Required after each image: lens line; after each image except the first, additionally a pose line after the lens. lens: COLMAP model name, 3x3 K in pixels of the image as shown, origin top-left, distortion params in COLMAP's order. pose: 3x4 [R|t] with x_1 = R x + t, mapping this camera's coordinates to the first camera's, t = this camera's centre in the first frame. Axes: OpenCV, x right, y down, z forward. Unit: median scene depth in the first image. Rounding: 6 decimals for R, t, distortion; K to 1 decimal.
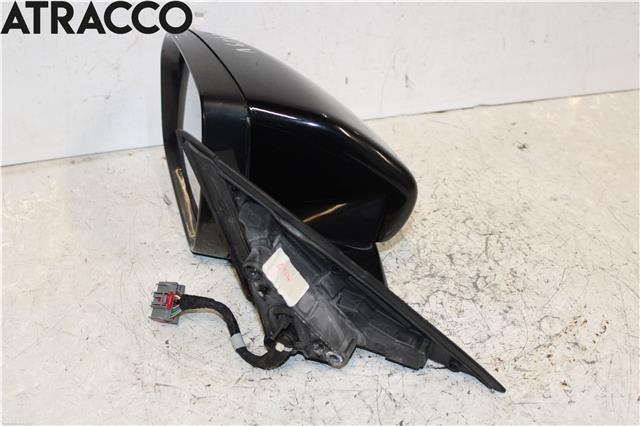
lens RADIAL K [[926.7, 0, 319.1], [0, 926.7, 213.0], [0, 0, 1]] dist [0.007036, 0.000000]
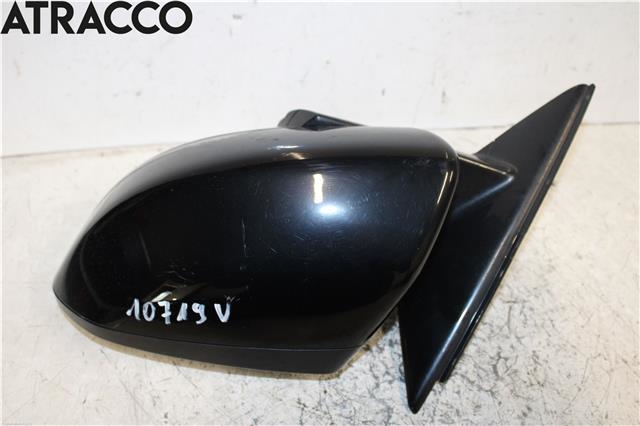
lens RADIAL K [[656.7, 0, 324.6], [0, 656.7, 213.6], [0, 0, 1]] dist [-0.050319, 0.000000]
pose [[0.994510, 0.104452, -0.006334, -0.019494], [-0.100602, 0.971003, 0.216870, -0.218253], [0.028803, -0.215042, 0.976180, 0.389181]]
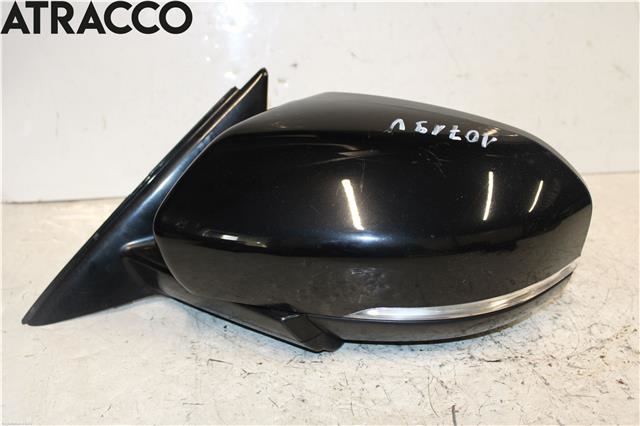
lens RADIAL K [[683.1, 0, 319.4], [0, 683.1, 211.6], [0, 0, 1]] dist [-0.051629, 0.000000]
pose [[0.995662, 0.042890, -0.082566, -0.000785], [-0.058576, 0.978426, -0.198119, 0.155214], [0.072287, 0.202096, 0.976694, 0.227707]]
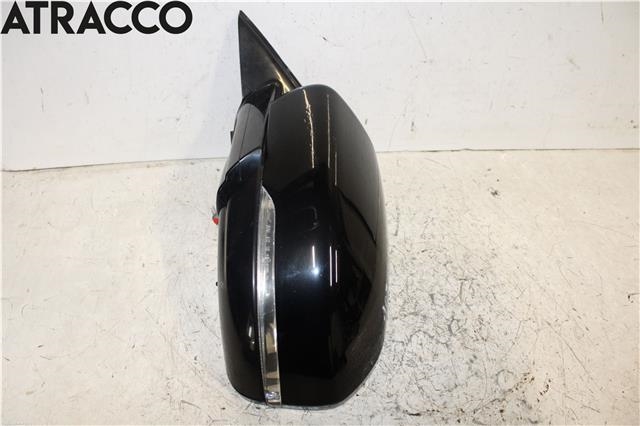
lens RADIAL K [[544.8, 0, 324.3], [0, 544.8, 213.6], [0, 0, 1]] dist [-0.111987, 0.059216]
pose [[0.993221, 0.116172, -0.004037, -0.013319], [-0.113870, 0.979349, 0.167060, -0.184344], [0.023361, -0.165468, 0.985938, 0.323911]]
